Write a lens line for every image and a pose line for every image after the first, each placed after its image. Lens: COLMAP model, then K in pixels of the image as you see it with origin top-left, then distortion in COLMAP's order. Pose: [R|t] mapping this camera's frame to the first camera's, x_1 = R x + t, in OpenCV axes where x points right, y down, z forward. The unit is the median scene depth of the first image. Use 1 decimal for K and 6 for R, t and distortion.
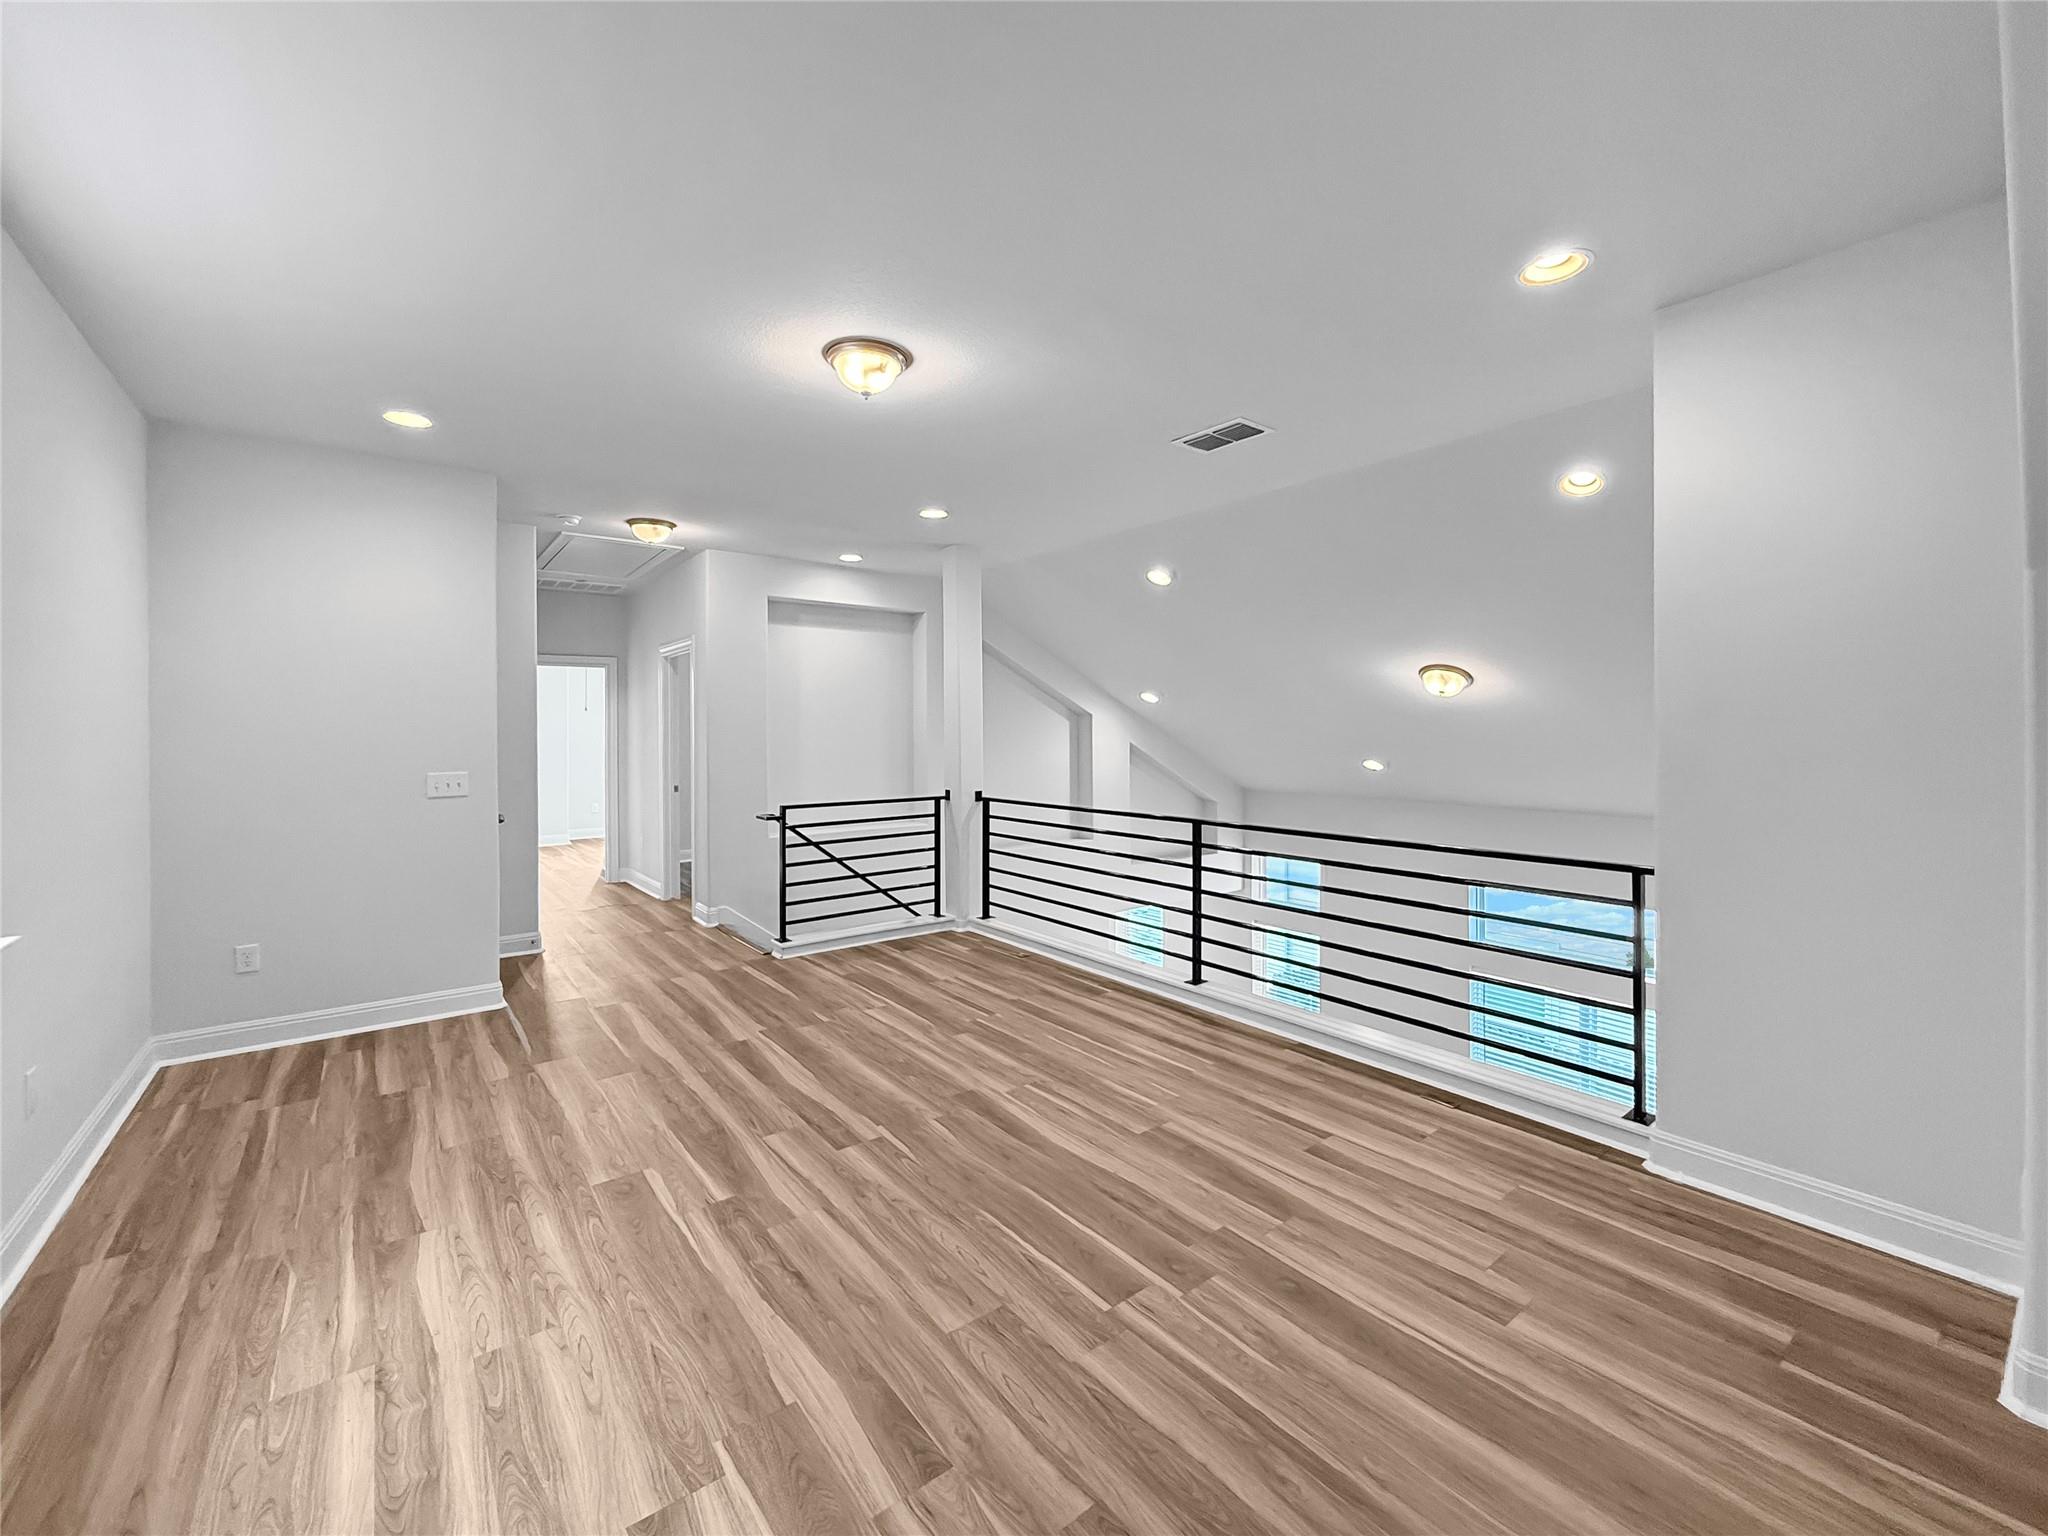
lens RADIAL K [[832.6, 0, 1020.1], [0, 832.6, 756.9], [0, 0, 1]] dist [0.001234, -0.000404]
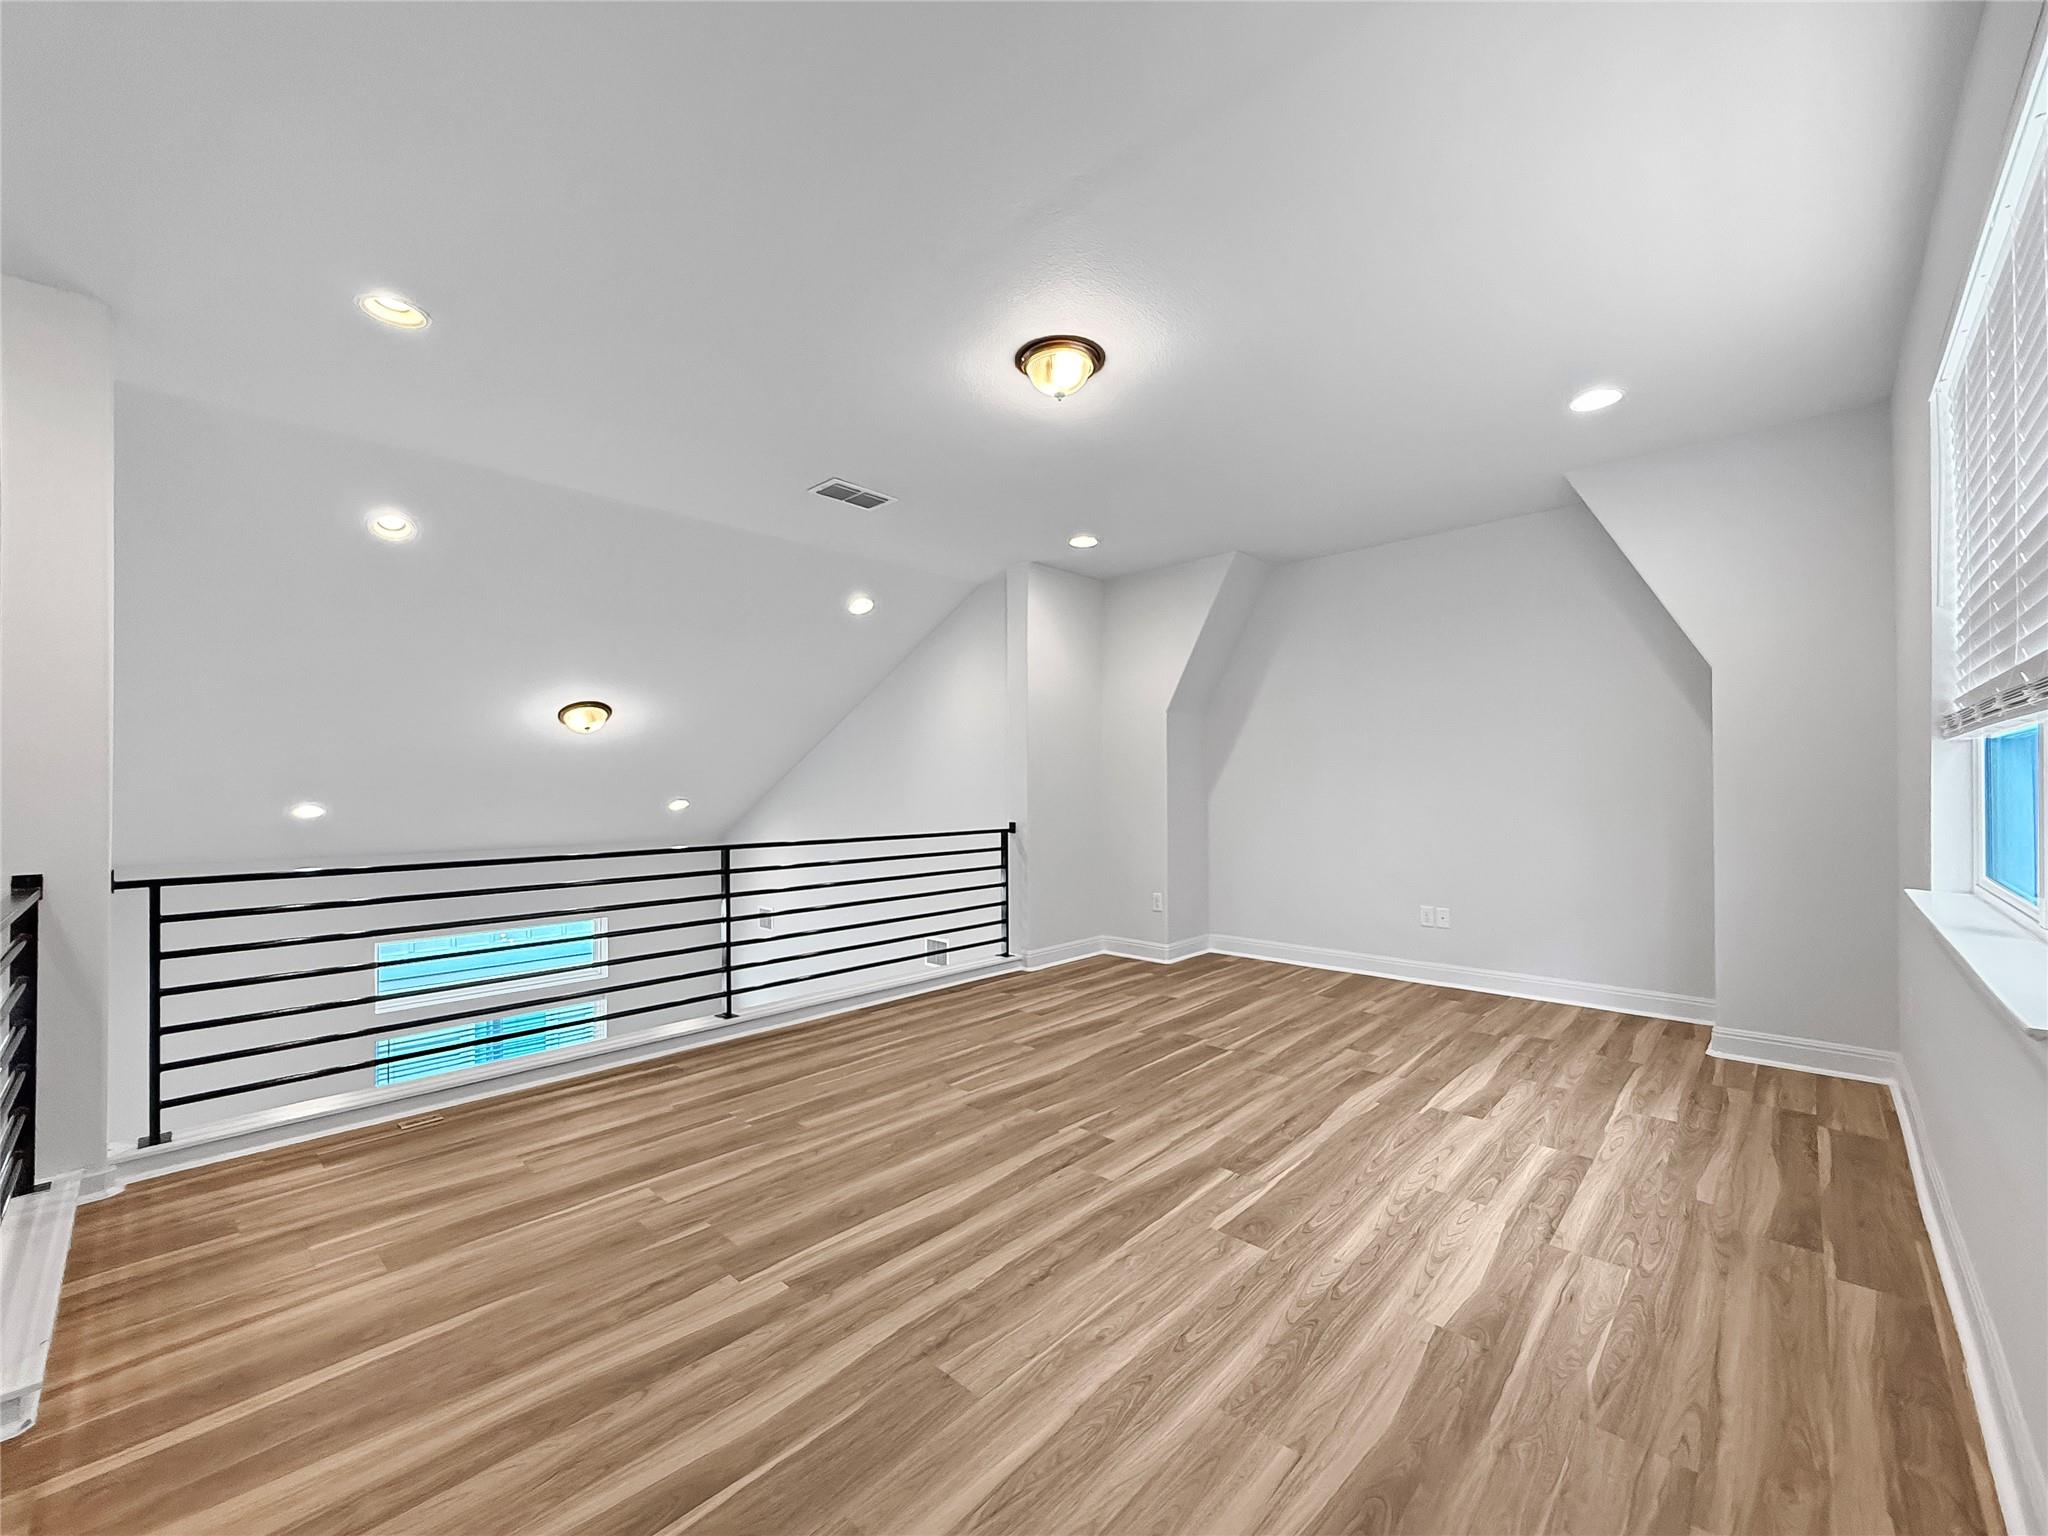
lens RADIAL K [[810.5, 0, 1023.0], [0, 810.5, 776.9], [0, 0, 1]] dist [0.000032, -0.000011]
pose [[-0.148331, 0.018297, 0.988769, -1.269669], [0.037408, 0.999217, -0.012879, 0.035091], [-0.988230, 0.035078, -0.148899, 1.319922]]
